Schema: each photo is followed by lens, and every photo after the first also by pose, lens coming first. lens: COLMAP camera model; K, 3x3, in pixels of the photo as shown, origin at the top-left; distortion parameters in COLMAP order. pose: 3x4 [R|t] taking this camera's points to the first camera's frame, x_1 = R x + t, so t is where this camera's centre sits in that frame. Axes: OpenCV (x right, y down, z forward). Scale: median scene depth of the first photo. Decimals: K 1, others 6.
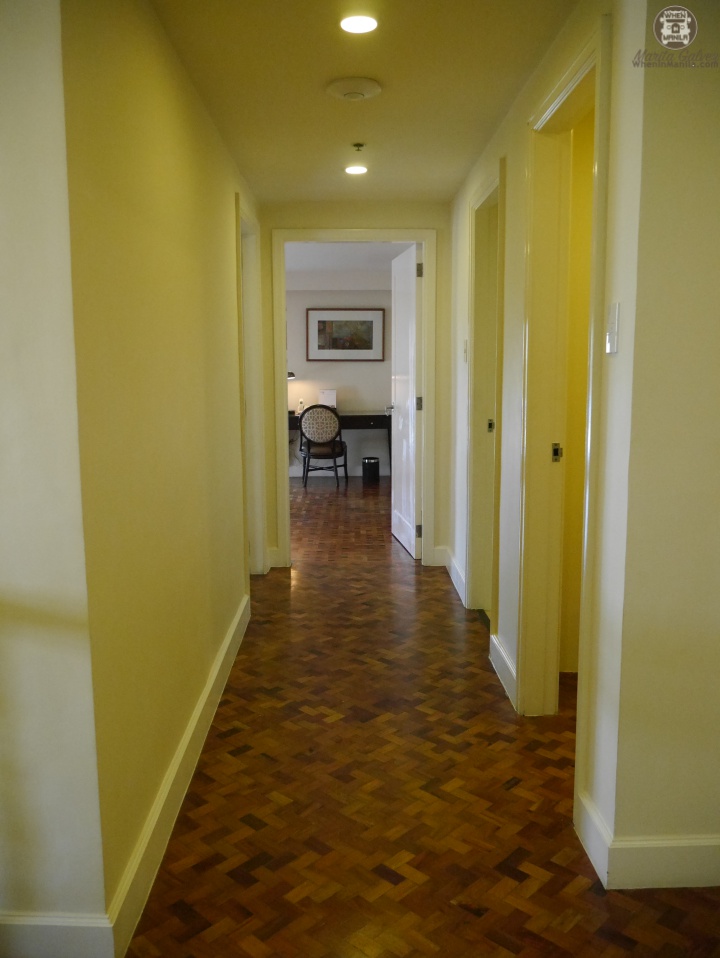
lens RADIAL K [[794.8, 0, 361.7], [0, 794.8, 478.8], [0, 0, 1]] dist [-0.037117, 0.012485]
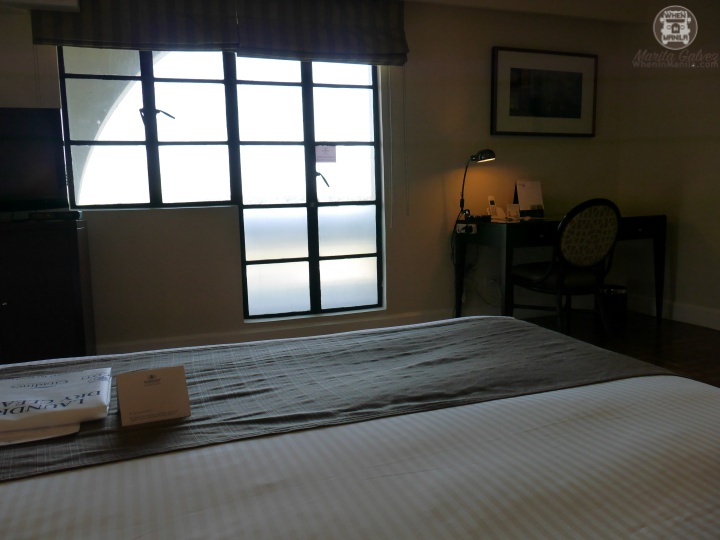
lens RADIAL K [[597.4, 0, 356.0], [0, 597.4, 273.4], [0, 0, 1]] dist [-0.037117, 0.012485]
pose [[0.942804, -0.063417, 0.327258, -0.327564], [0.069928, 0.997519, -0.008154, -0.045545], [-0.325929, 0.030573, 0.944900, 0.610322]]
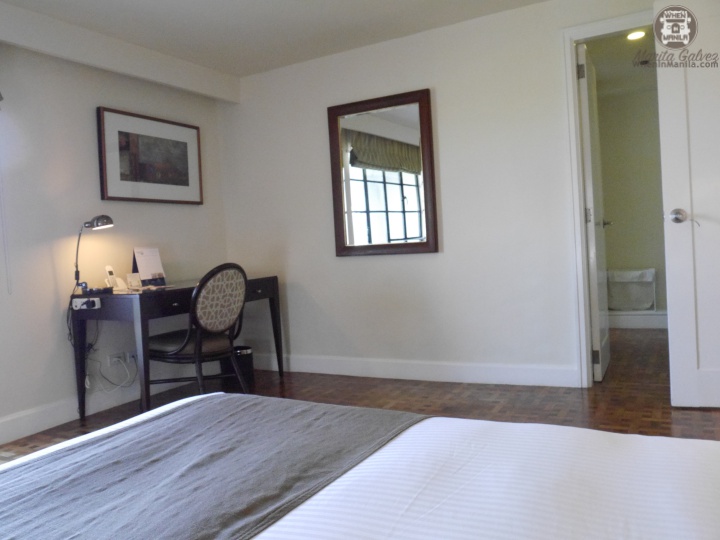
lens RADIAL K [[597.4, 0, 356.9], [0, 597.4, 269.1], [0, 0, 1]] dist [-0.037117, 0.012485]
pose [[0.495406, -0.059362, 0.866631, -0.349813], [0.183074, 0.982389, -0.037362, -0.051915], [-0.849151, 0.177167, 0.497549, 0.653906]]
